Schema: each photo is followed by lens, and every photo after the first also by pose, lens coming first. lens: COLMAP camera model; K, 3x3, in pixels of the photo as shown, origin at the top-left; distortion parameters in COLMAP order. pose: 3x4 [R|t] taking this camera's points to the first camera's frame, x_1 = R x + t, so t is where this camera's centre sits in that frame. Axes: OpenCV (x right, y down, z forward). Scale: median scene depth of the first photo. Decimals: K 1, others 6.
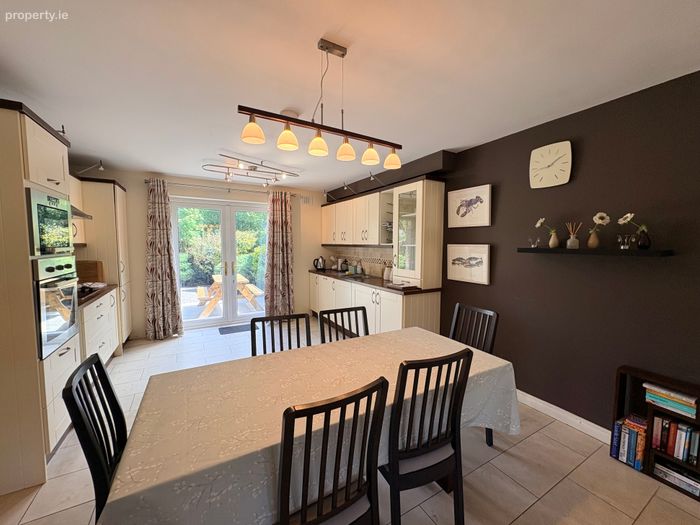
lens RADIAL K [[278.1, 0, 350.0], [0, 278.1, 262.5], [0, 0, 1]] dist [0.002950, 0.000169]
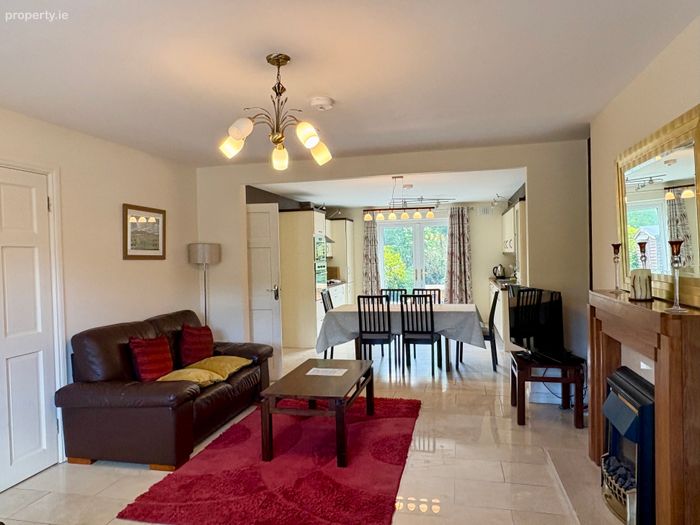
lens RADIAL K [[476.7, 0, 350.0], [0, 476.7, 262.5], [0, 0, 1]] dist [-0.002388, 0.000856]
pose [[0.731934, -0.012013, -0.681269, 1.056858], [-0.017866, 0.999162, -0.036813, 0.069382], [0.681141, 0.039116, 0.731106, -1.000879]]
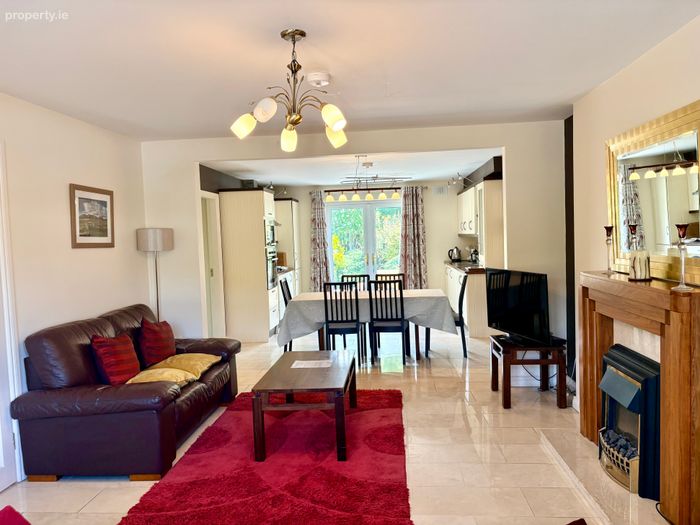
lens RADIAL K [[531.7, 0, 350.0], [0, 531.7, 262.5], [0, 0, 1]] dist [0.083607, -0.111770]
pose [[0.825897, -0.006125, -0.563788, 0.990144], [0.002593, 0.999972, -0.007065, 0.068853], [0.563816, 0.004373, 0.825889, -1.143922]]
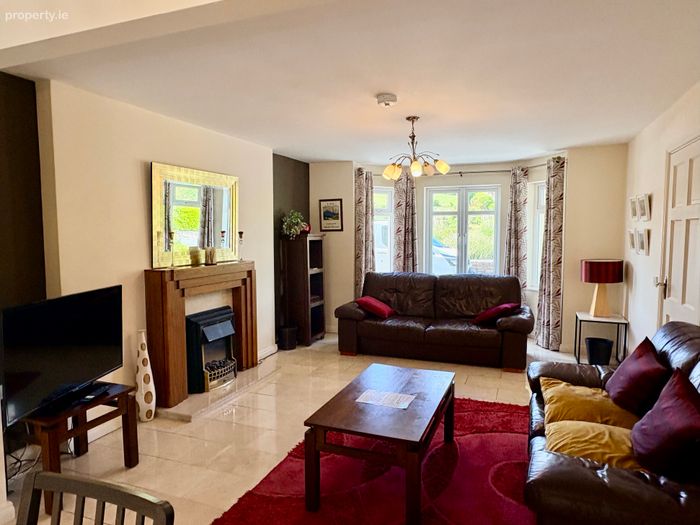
lens RADIAL K [[458.2, 0, 350.0], [0, 458.2, 262.5], [0, 0, 1]] dist [0.004969, 0.001091]
pose [[-0.627451, -0.057330, 0.776543, -0.306723], [0.052715, 0.991870, 0.115821, -0.034400], [-0.776870, 0.113607, -0.619328, 0.301582]]
